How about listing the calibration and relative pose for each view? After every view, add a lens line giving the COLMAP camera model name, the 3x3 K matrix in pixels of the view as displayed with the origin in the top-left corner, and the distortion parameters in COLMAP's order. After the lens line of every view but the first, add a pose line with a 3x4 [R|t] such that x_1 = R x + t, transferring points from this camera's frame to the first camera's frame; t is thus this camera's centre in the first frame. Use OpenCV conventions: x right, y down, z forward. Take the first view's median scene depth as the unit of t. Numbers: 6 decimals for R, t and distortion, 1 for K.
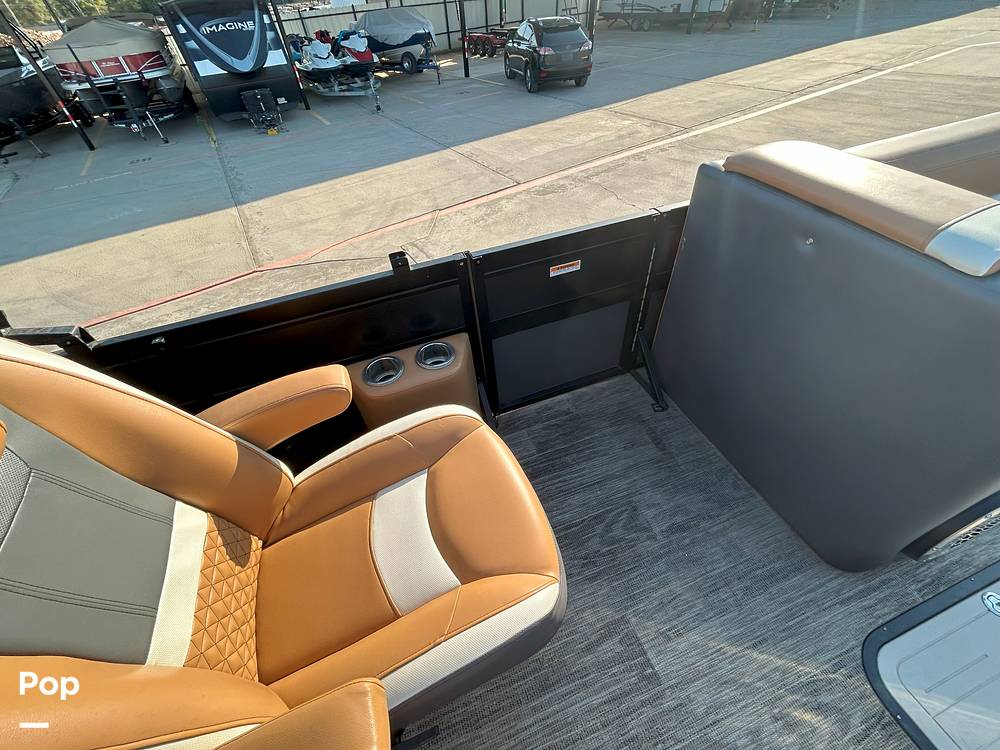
lens RADIAL K [[398.3, 0, 499.1], [0, 398.3, 374.1], [0, 0, 1]] dist [0.000970, -0.000192]
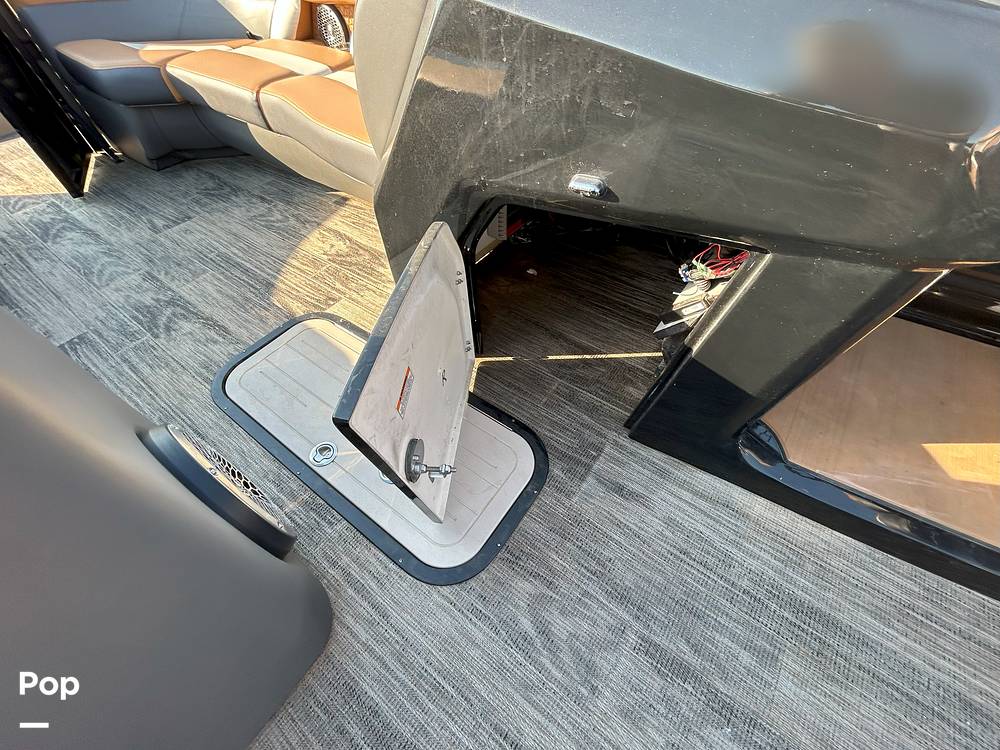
lens RADIAL K [[398.3, 0, 504.3], [0, 398.3, 376.7], [0, 0, 1]] dist [0.000970, -0.000192]
pose [[-0.558894, -0.590664, 0.582025, 0.590640], [0.639952, 0.139131, 0.755714, 0.142000], [-0.527351, 0.794832, 0.300237, 0.374780]]
